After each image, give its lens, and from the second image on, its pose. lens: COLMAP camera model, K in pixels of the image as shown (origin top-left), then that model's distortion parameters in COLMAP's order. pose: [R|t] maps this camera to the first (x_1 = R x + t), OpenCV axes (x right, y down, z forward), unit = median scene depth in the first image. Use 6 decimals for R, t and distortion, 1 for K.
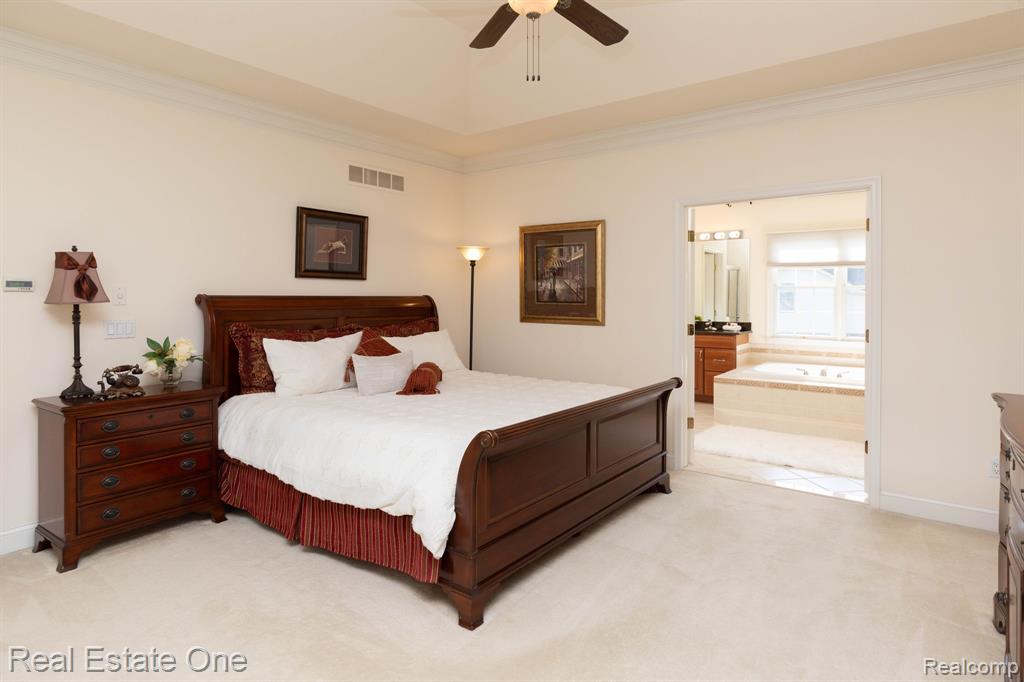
lens RADIAL K [[587.0, 0, 510.1], [0, 587.0, 299.2], [0, 0, 1]] dist [0.002425, -0.000677]
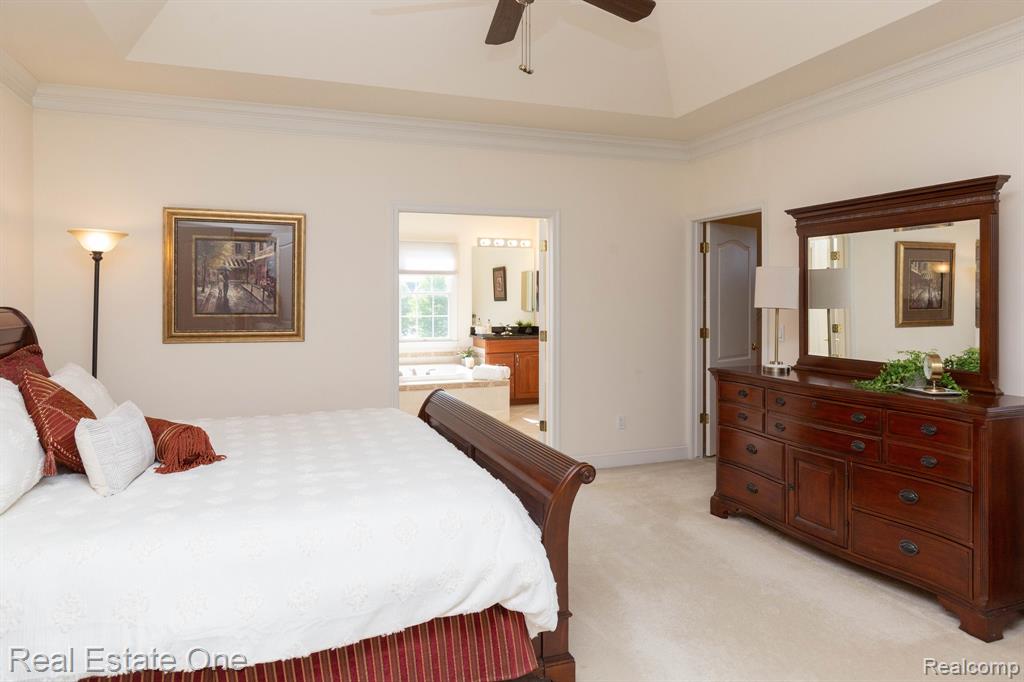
lens RADIAL K [[632.4, 0, 492.2], [0, 632.4, 299.3], [0, 0, 1]] dist [0.004807, 0.001360]
pose [[0.547483, -0.004378, 0.836805, -0.387132], [0.003367, 0.999990, 0.003029, -0.013808], [-0.836810, 0.001159, 0.547492, 0.247316]]
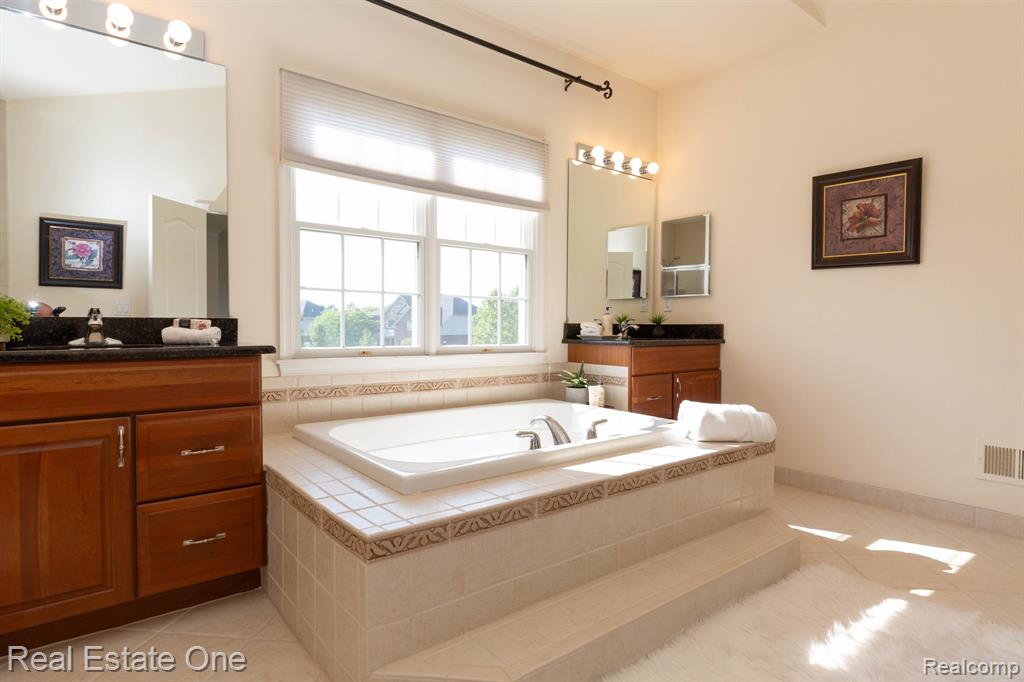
lens RADIAL K [[566.3, 0, 512.0], [0, 566.3, 341.0], [0, 0, 1]] dist [0.003056, -0.000711]
pose [[0.238621, -0.027158, 0.970733, 0.166620], [-0.000409, 0.999606, 0.028066, 0.056028], [-0.971113, -0.007094, 0.238516, 0.986992]]
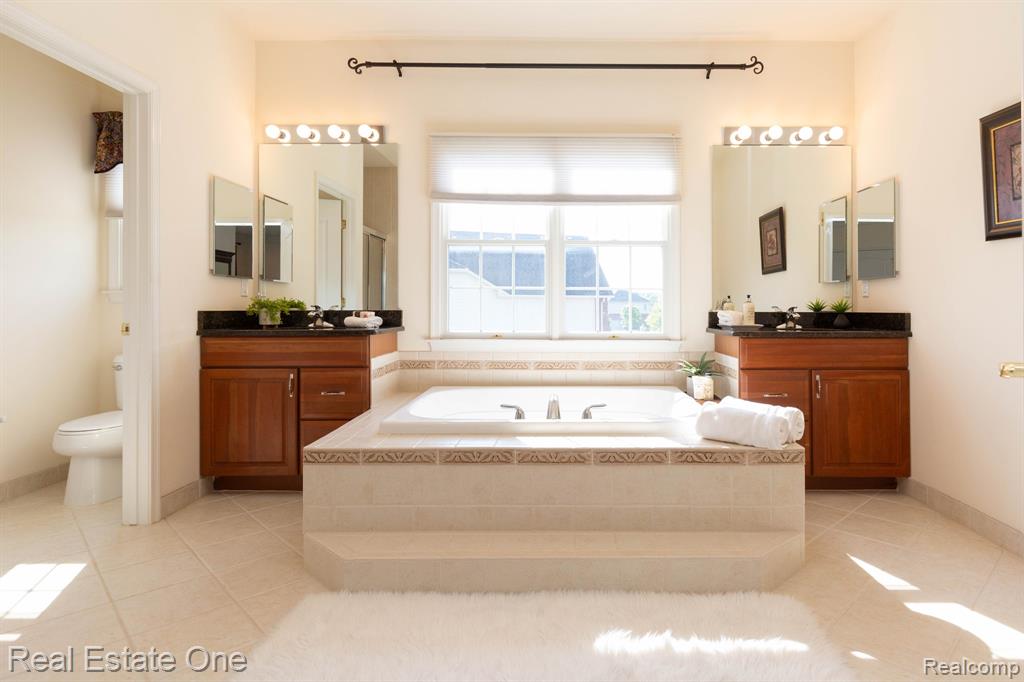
lens RADIAL K [[575.8, 0, 562.2], [0, 575.8, 307.8], [0, 0, 1]] dist [-0.000373, -0.000755]
pose [[0.791739, -0.002436, 0.610854, 0.281042], [0.003080, 0.999995, -0.000004, 0.048980], [-0.610851, 0.001884, 0.791743, 0.677728]]
